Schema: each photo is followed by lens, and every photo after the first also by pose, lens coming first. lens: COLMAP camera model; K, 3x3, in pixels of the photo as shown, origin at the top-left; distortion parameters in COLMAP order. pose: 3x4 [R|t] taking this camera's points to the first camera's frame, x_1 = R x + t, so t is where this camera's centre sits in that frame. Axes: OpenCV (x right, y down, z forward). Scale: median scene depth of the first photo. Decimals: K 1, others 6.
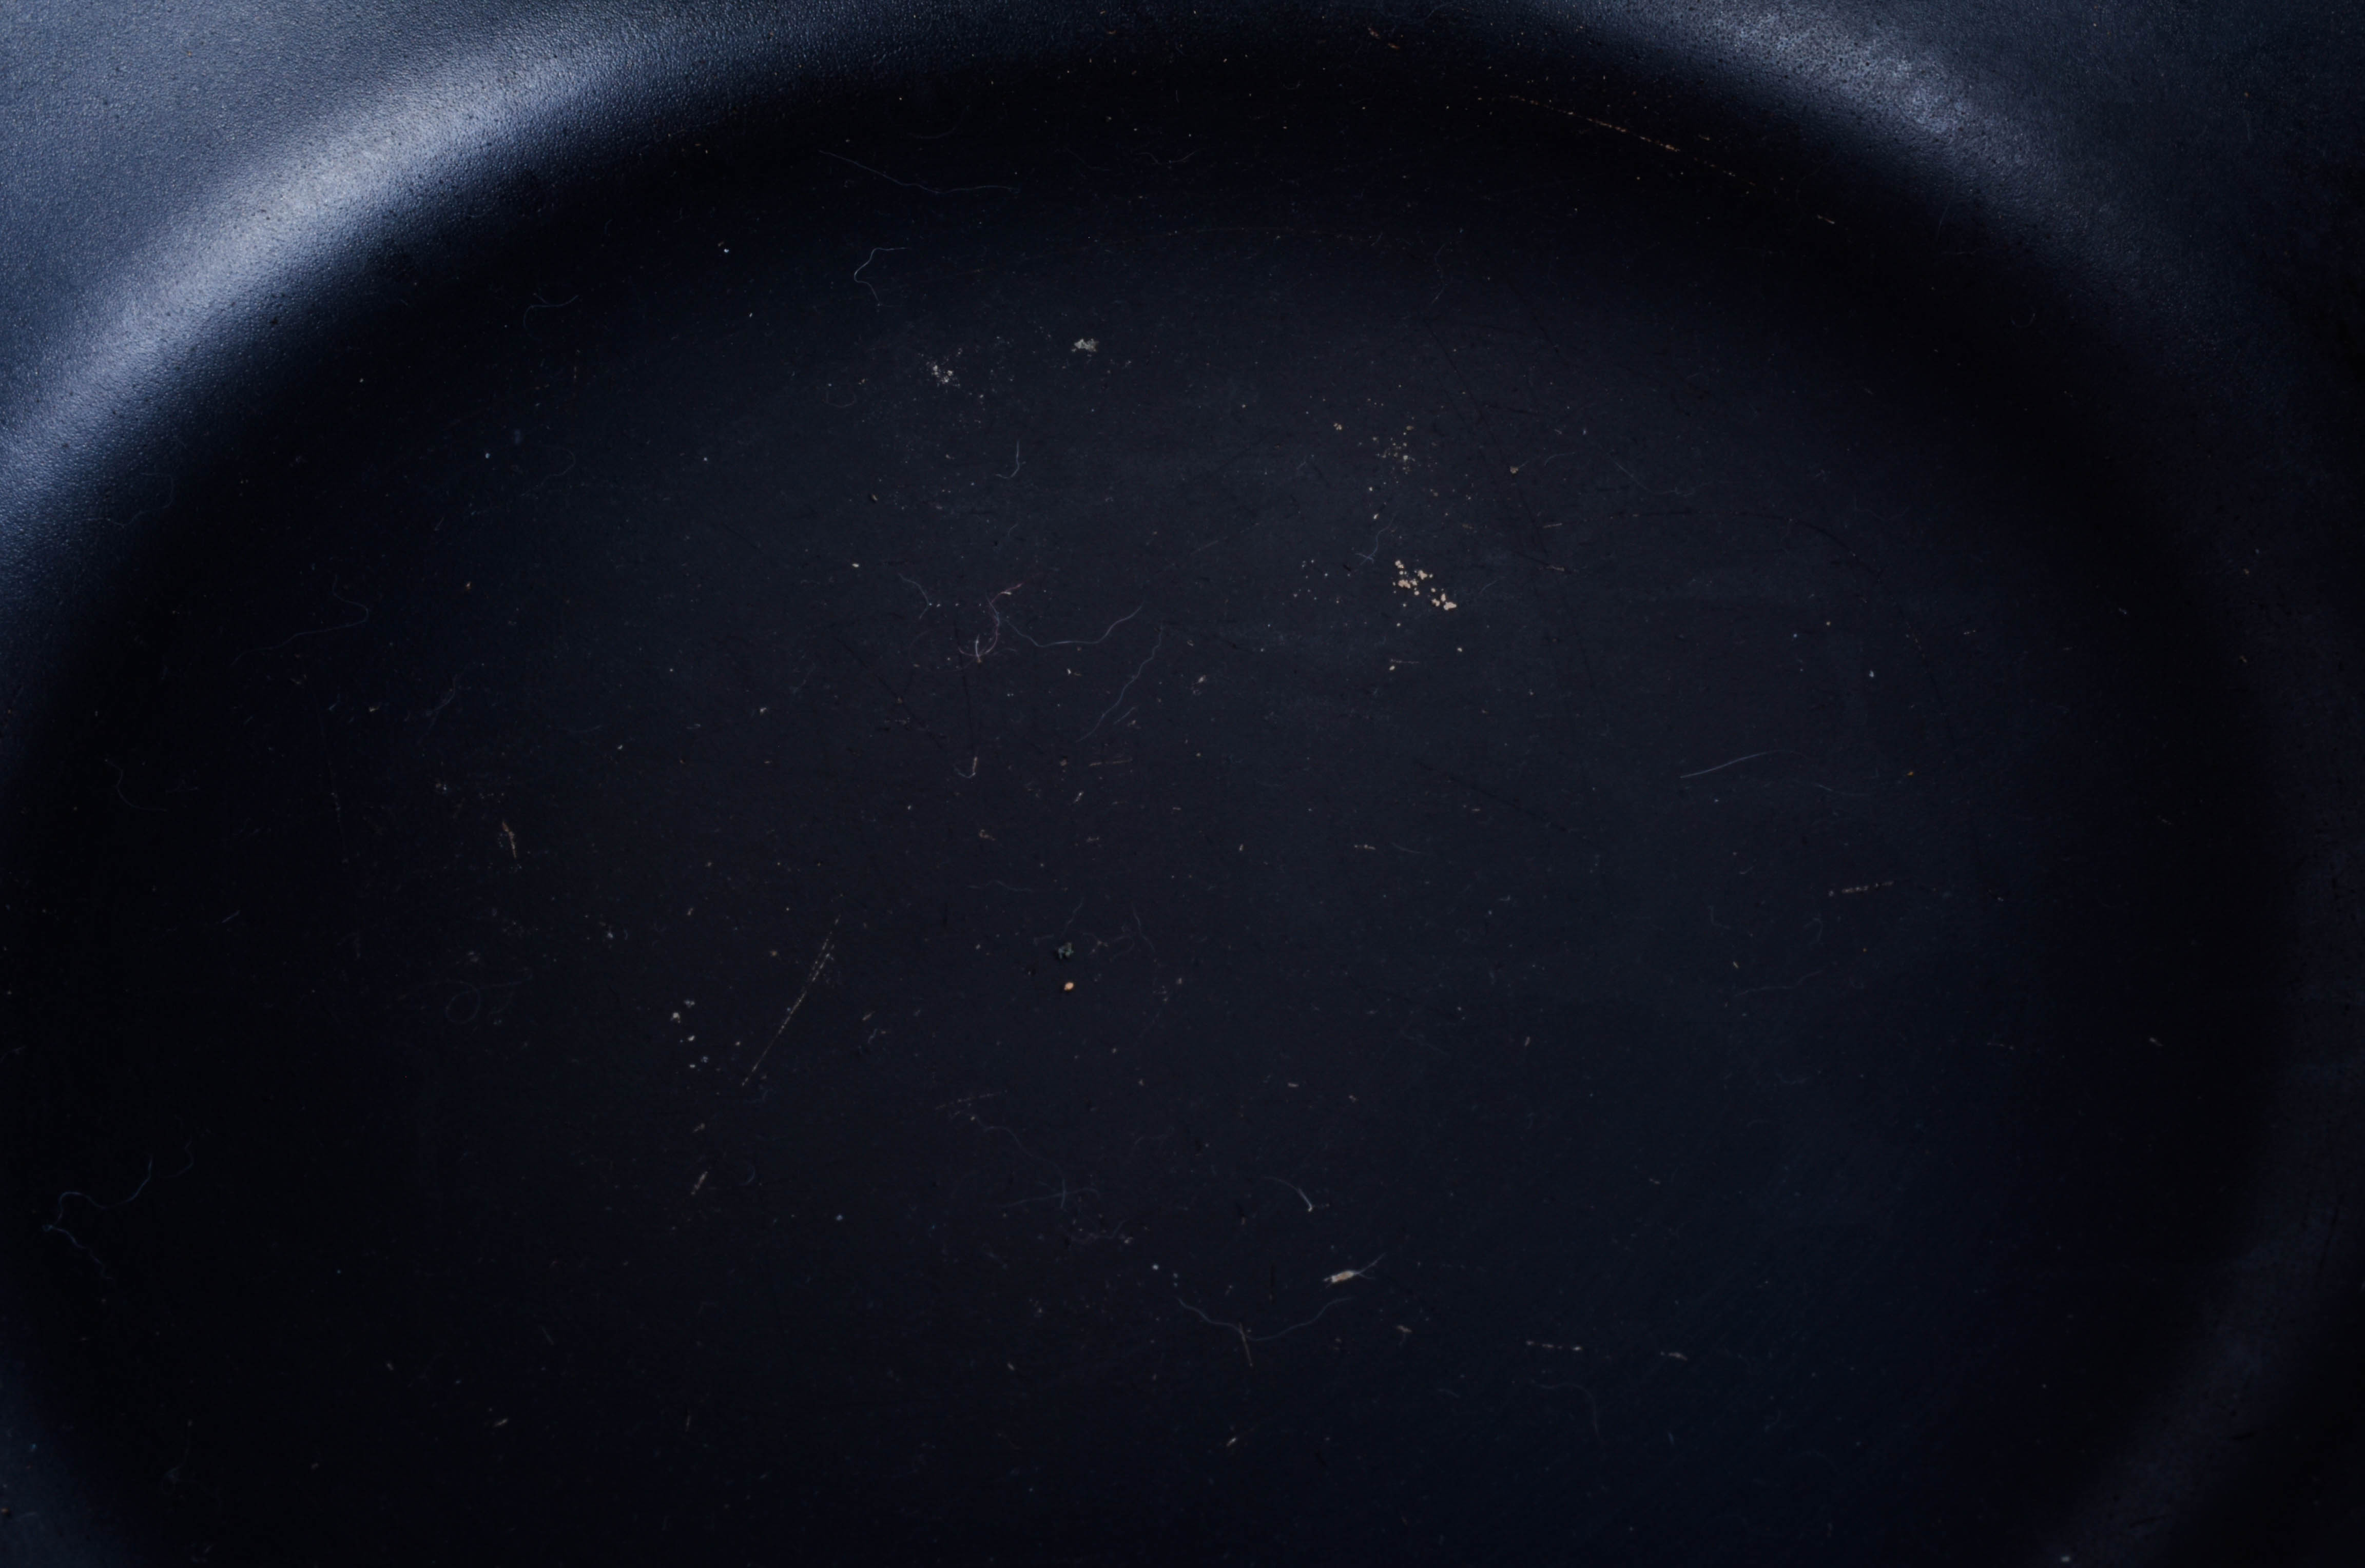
lens RADIAL K [[3279.4, 0, 1187.0], [0, 3279.4, 787.1], [0, 0, 1]] dist [-0.002664, 0.000000]
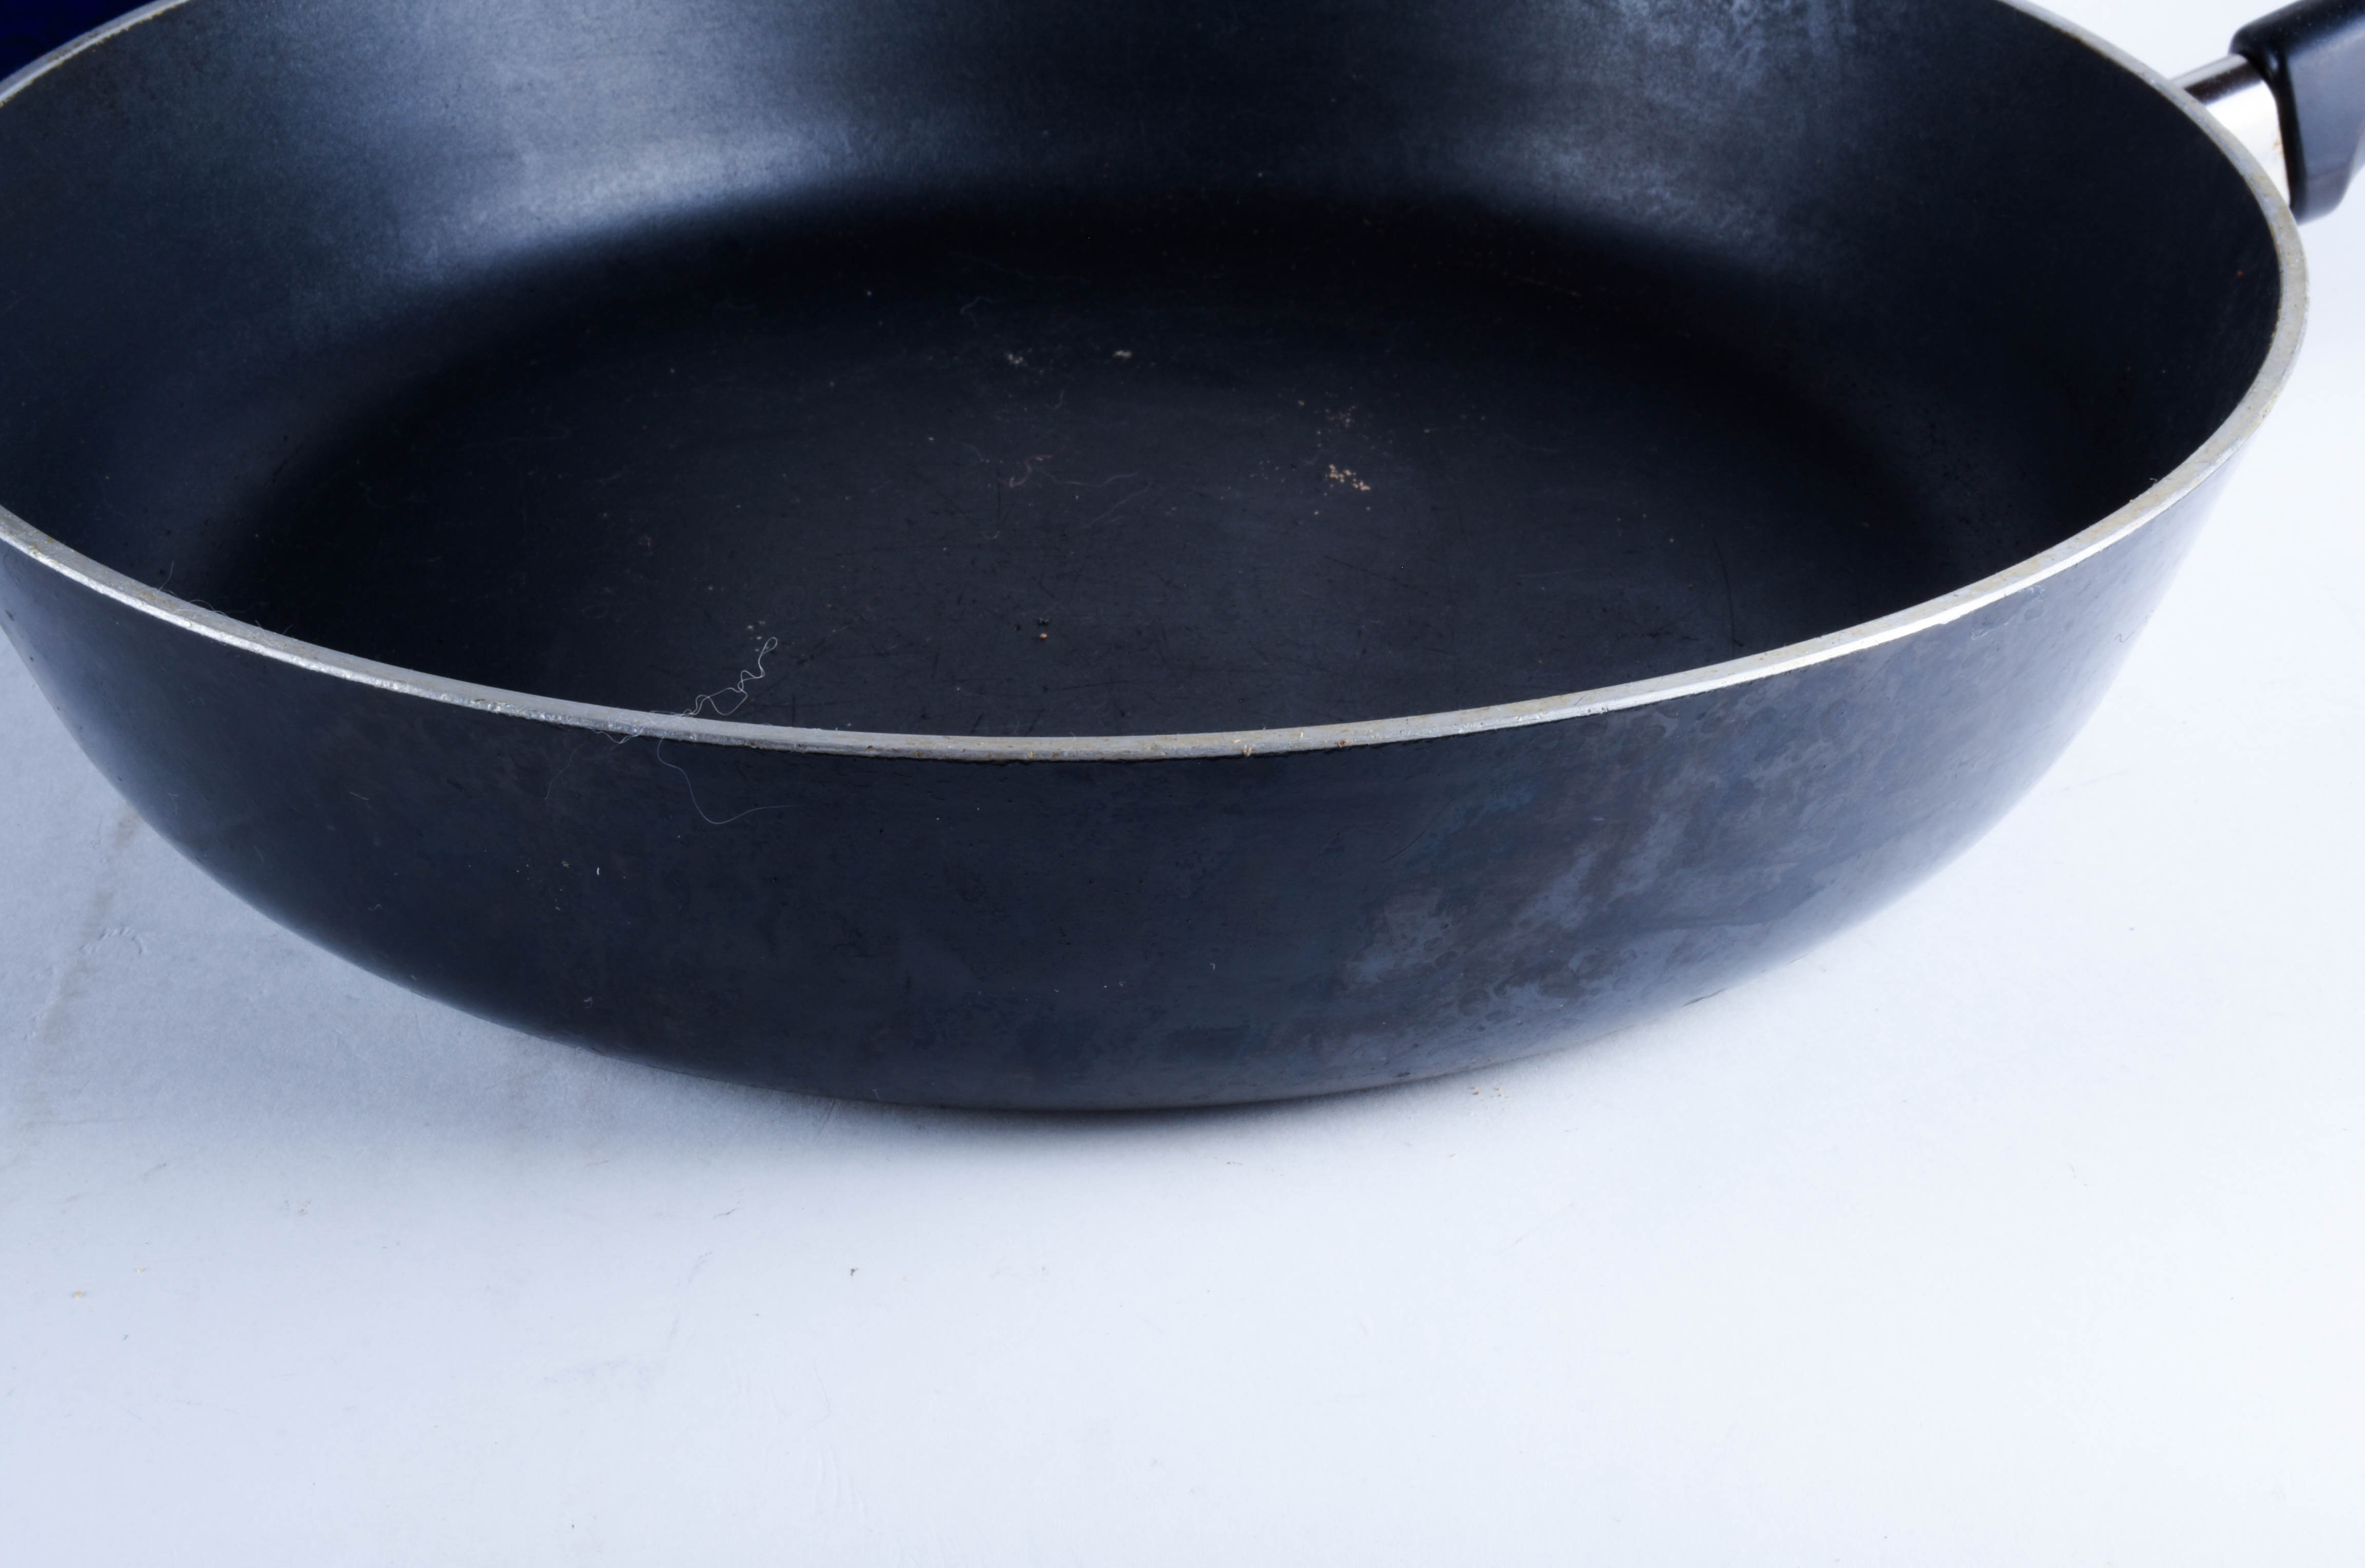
lens RADIAL K [[3279.4, 0, 1180.8], [0, 3279.4, 795.0], [0, 0, 1]] dist [-0.002664, 0.000000]
pose [[0.992819, 0.106407, -0.054669, 0.088142], [-0.118665, 0.933867, -0.337359, 0.501483], [0.015156, 0.341424, 0.939787, -0.207414]]
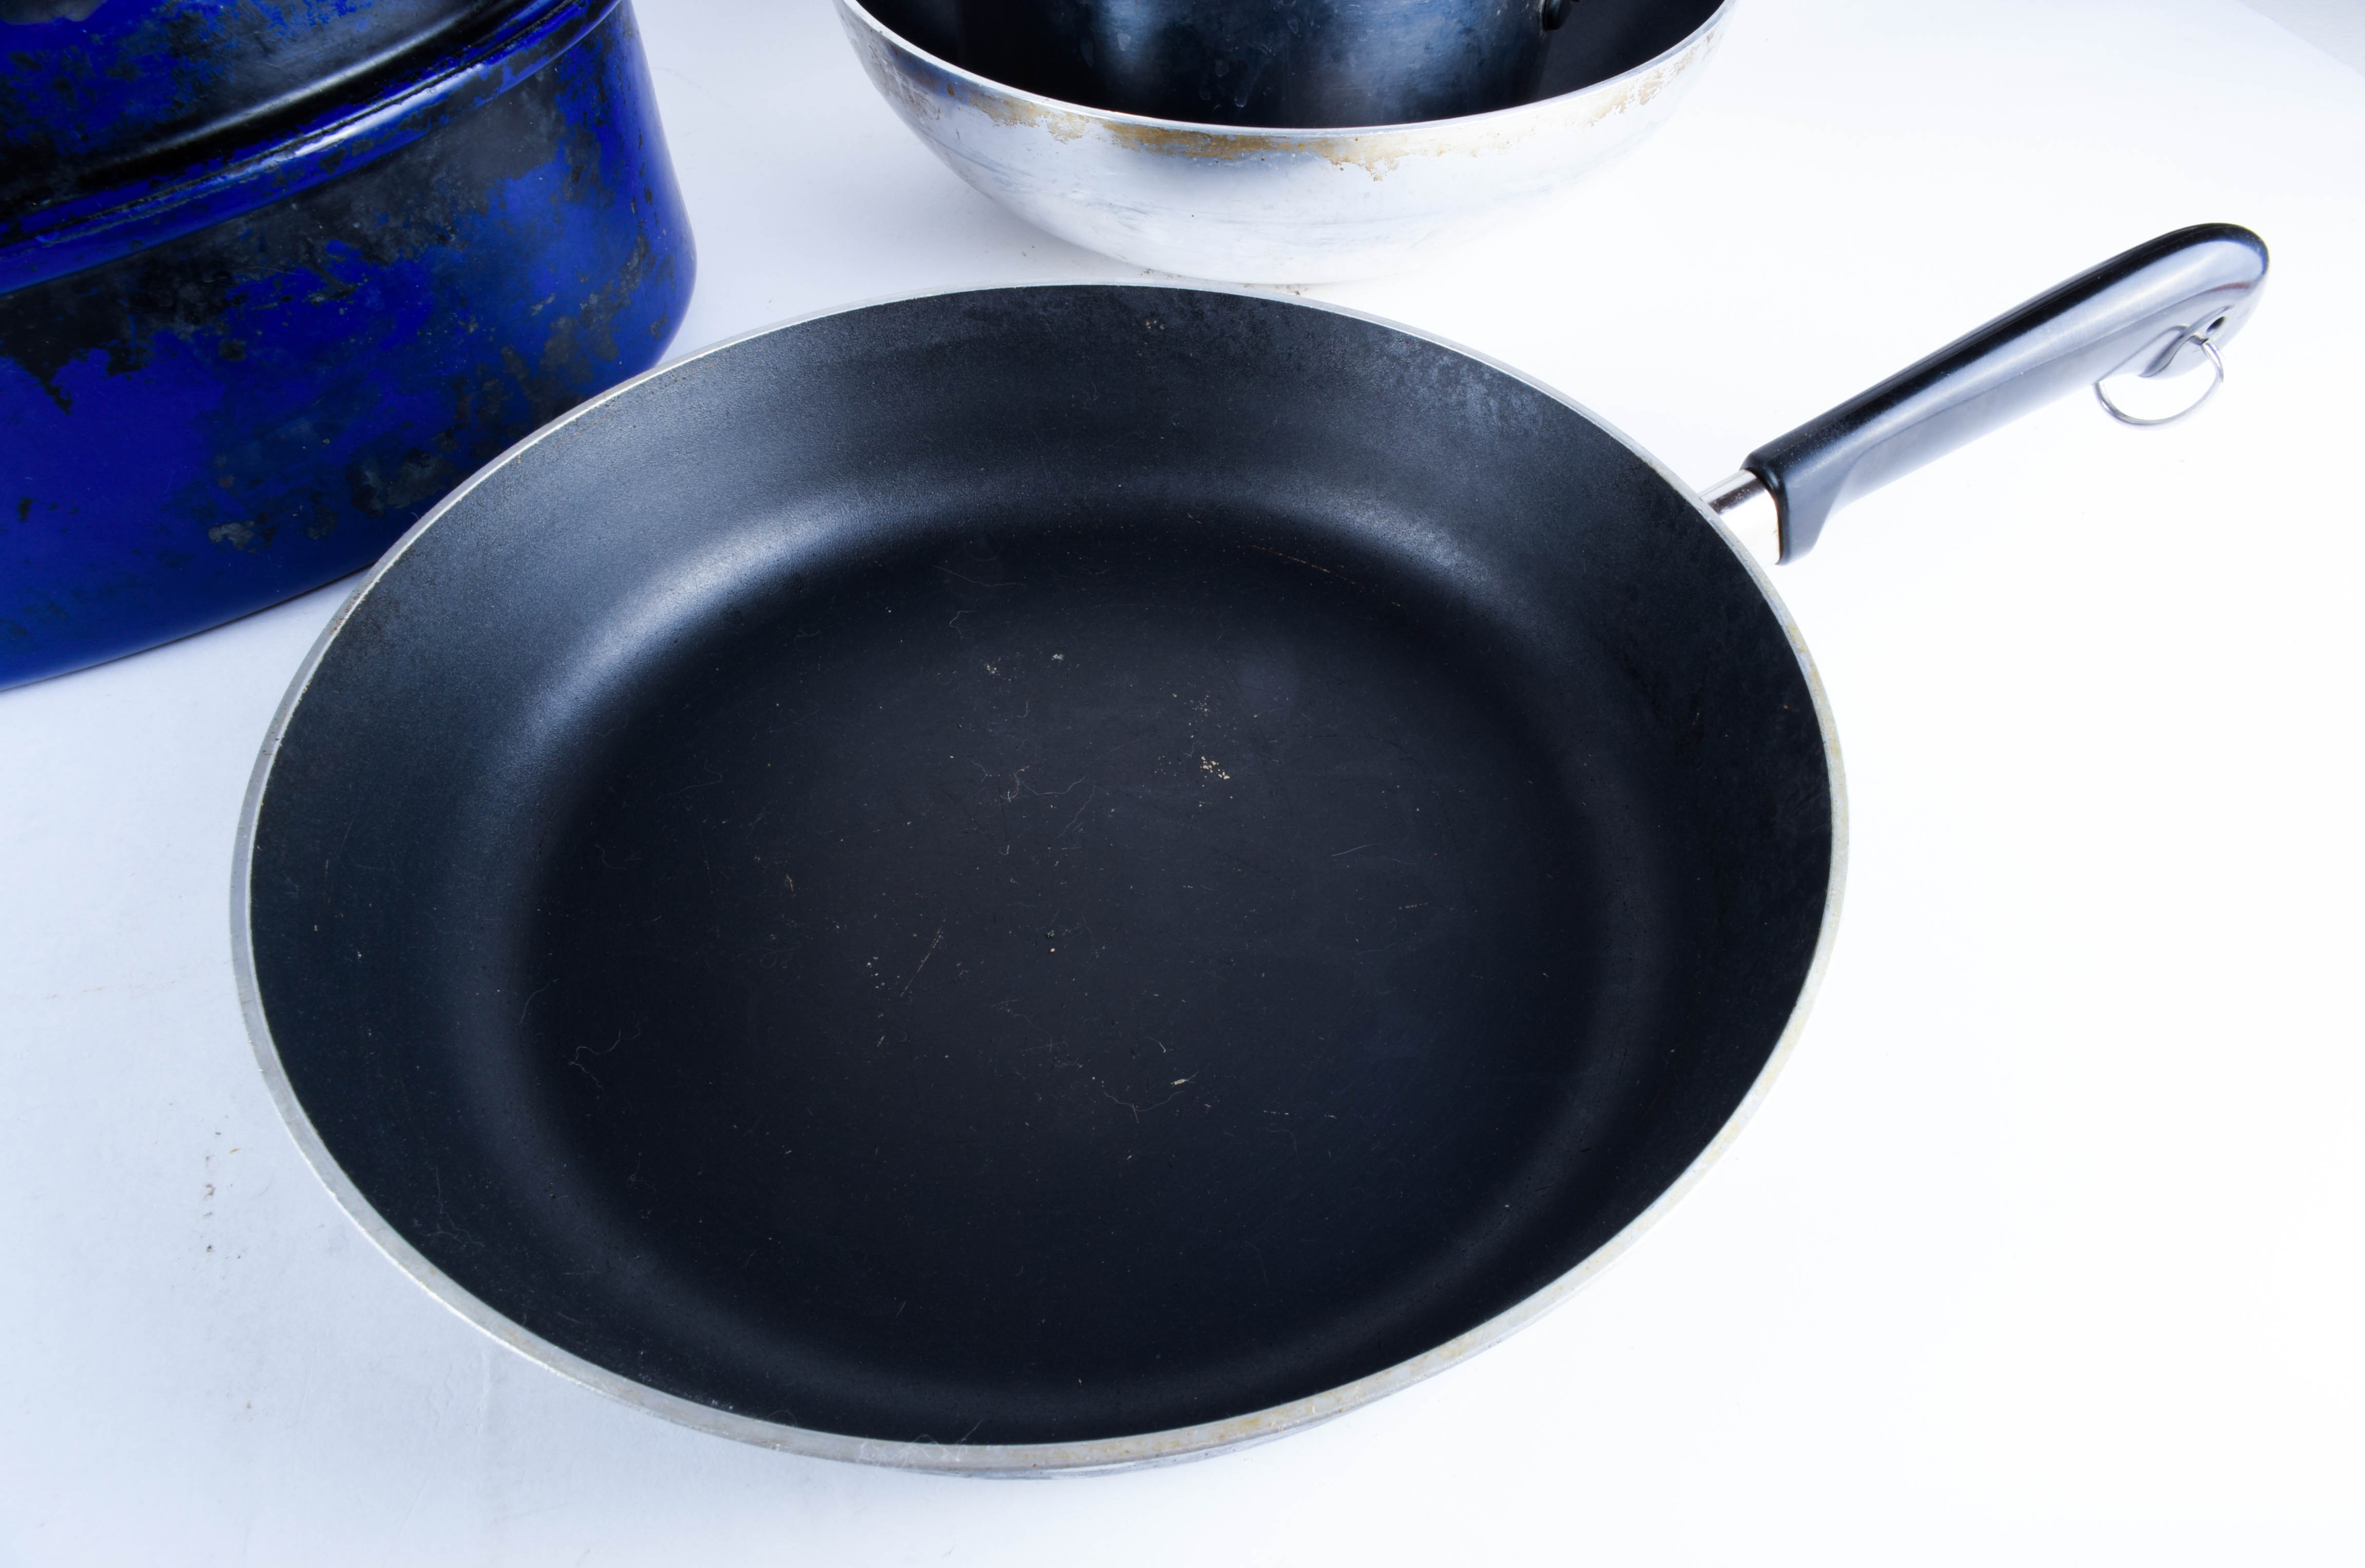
lens RADIAL K [[1614.5, 0, 1188.8], [0, 1614.5, 806.4], [0, 0, 1]] dist [-0.009698, -0.000535]
pose [[0.997743, 0.005847, 0.066890, -0.016089], [-0.002779, 0.998943, -0.045876, 0.012847], [-0.067088, 0.045587, 0.996705, -0.065261]]
